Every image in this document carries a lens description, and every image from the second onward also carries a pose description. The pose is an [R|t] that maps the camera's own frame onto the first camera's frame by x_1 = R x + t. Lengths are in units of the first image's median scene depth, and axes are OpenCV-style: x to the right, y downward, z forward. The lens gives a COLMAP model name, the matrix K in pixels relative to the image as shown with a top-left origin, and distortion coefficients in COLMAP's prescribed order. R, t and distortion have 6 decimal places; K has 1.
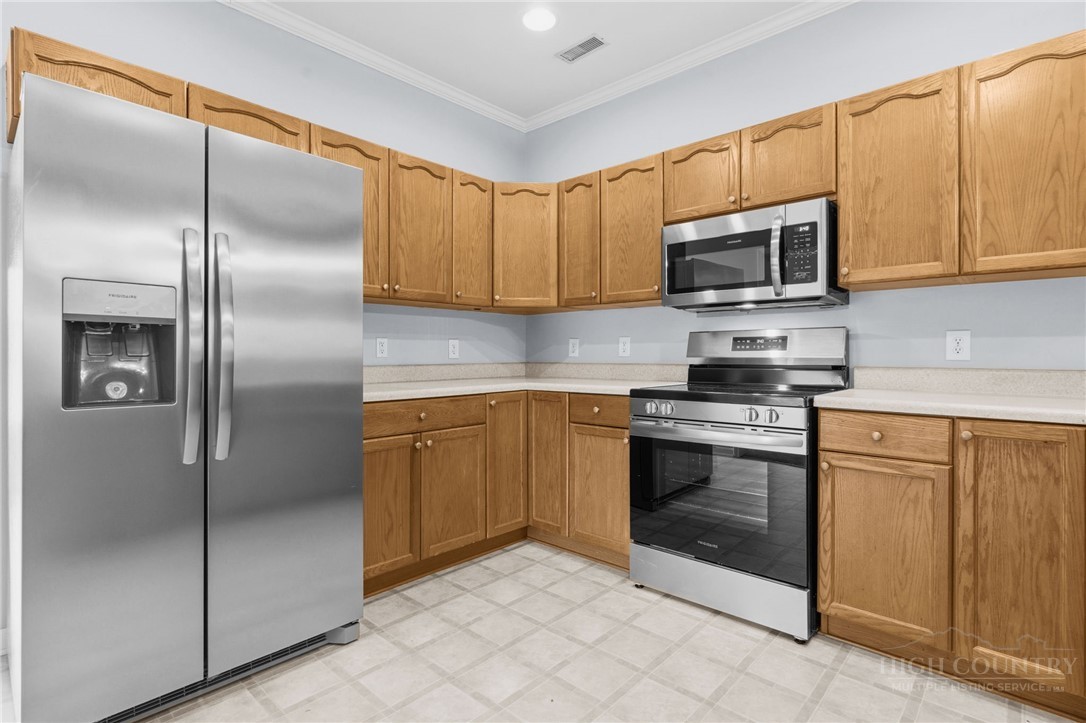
lens RADIAL K [[532.7, 0, 540.6], [0, 532.7, 352.8], [0, 0, 1]] dist [-0.000455, -0.000284]
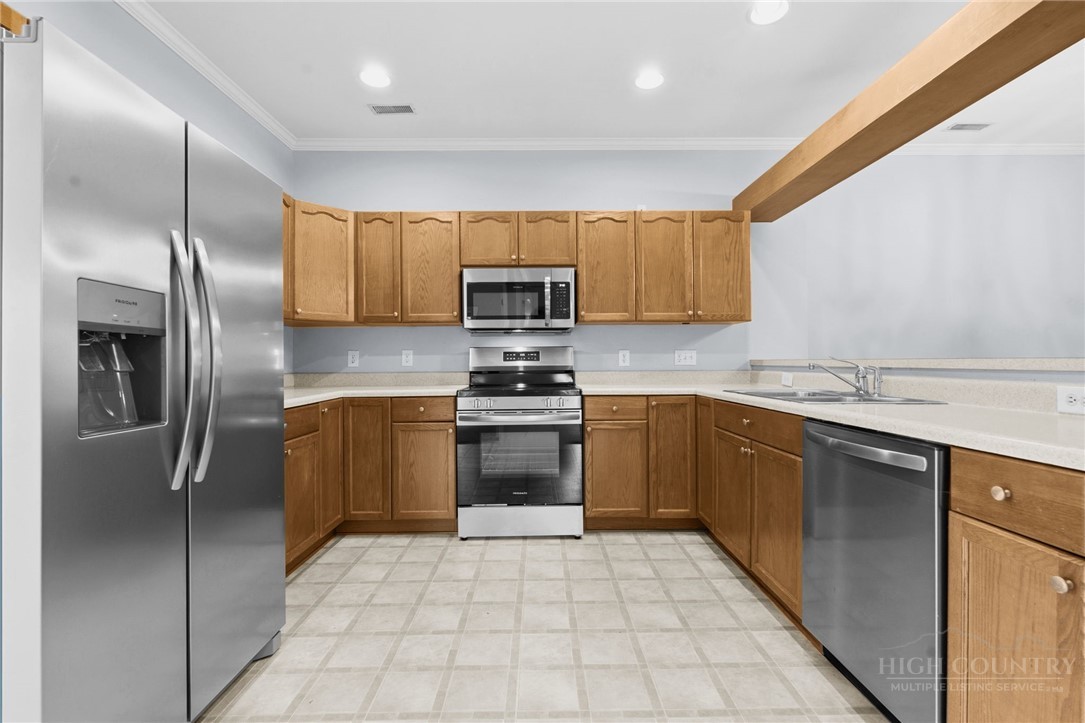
lens RADIAL K [[493.0, 0, 540.5], [0, 493.0, 354.7], [0, 0, 1]] dist [-0.002397, -0.000811]
pose [[0.723068, 0.005074, 0.690758, -0.571558], [0.004809, 0.999912, -0.012379, -0.005204], [-0.690760, 0.012272, 0.722980, -0.026301]]
